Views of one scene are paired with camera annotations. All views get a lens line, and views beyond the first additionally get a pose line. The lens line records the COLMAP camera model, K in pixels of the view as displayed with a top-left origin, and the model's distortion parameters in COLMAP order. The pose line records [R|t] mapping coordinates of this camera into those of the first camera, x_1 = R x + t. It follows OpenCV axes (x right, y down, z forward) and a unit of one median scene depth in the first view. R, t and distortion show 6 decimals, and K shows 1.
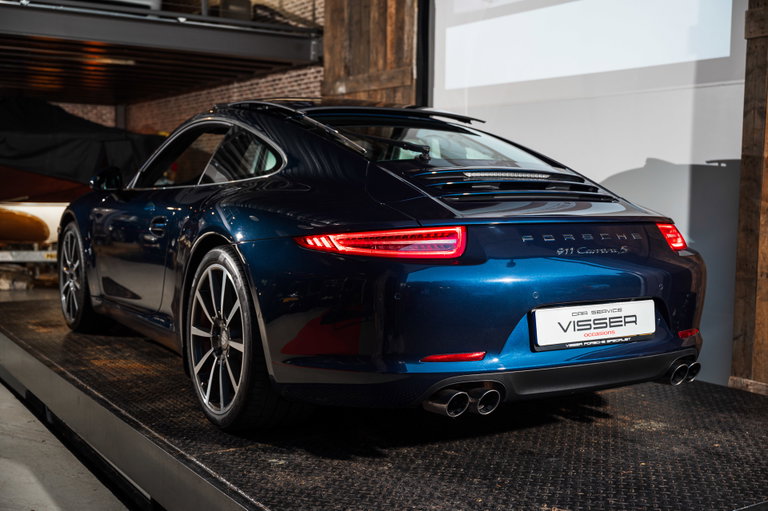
lens RADIAL K [[914.7, 0, 384.0], [0, 914.7, 255.5], [0, 0, 1]] dist [-0.004820, -0.003014]
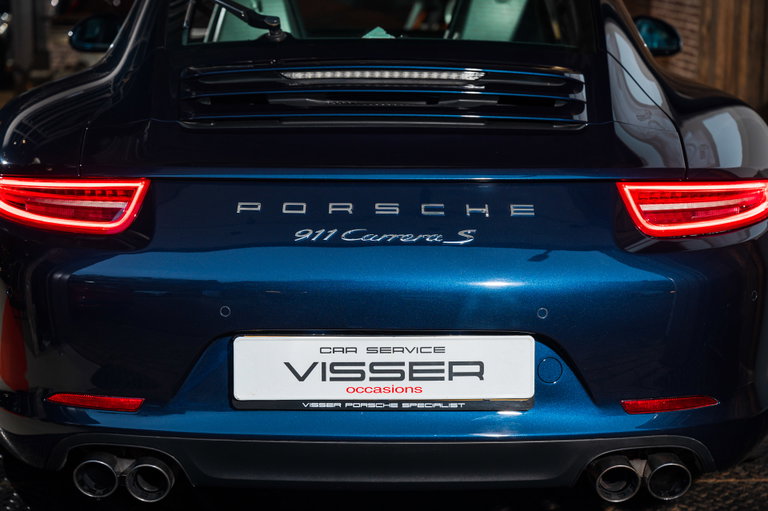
lens RADIAL K [[1540.0, 0, 384.0], [0, 1540.0, 255.5], [0, 0, 1]] dist [0.015840, 0.100083]
pose [[0.860282, 0.092385, -0.501379, 0.682922], [-0.033999, 0.991651, 0.124388, -0.106330], [0.508684, -0.089962, 0.856240, 0.225959]]
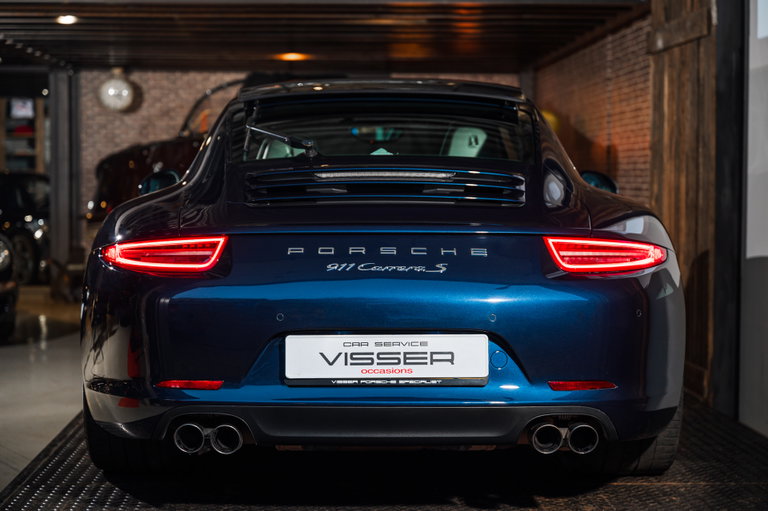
lens RADIAL K [[1540.0, 0, 384.0], [0, 1540.0, 255.5], [0, 0, 1]] dist [0.015840, 0.100083]
pose [[0.860089, 0.012680, -0.509987, 0.916327], [-0.029929, 0.999223, -0.025631, 0.018870], [0.509266, 0.037309, 0.859800, -0.162944]]
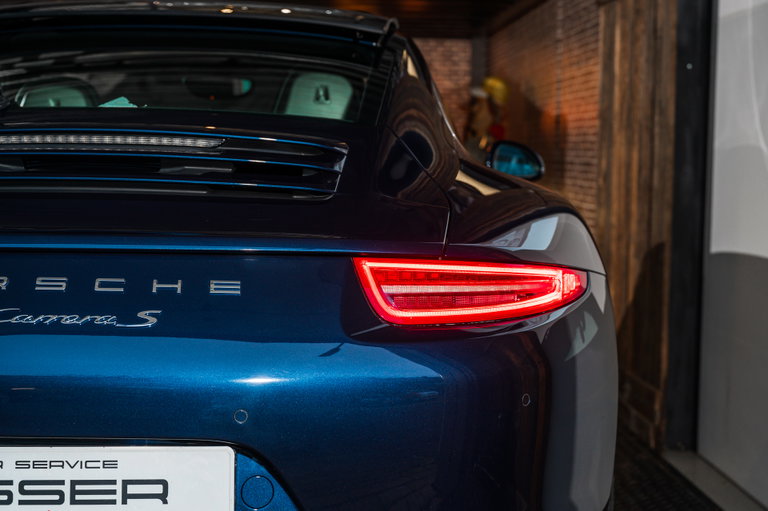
lens RADIAL K [[1395.4, 0, 421.4], [0, 1395.4, 268.5], [0, 0, 1]] dist [0.011322, -0.087779]
pose [[0.875738, 0.040300, -0.481101, 0.689122], [-0.041162, 0.999114, 0.008765, -0.040395], [0.481028, 0.012127, 0.876621, 0.522267]]
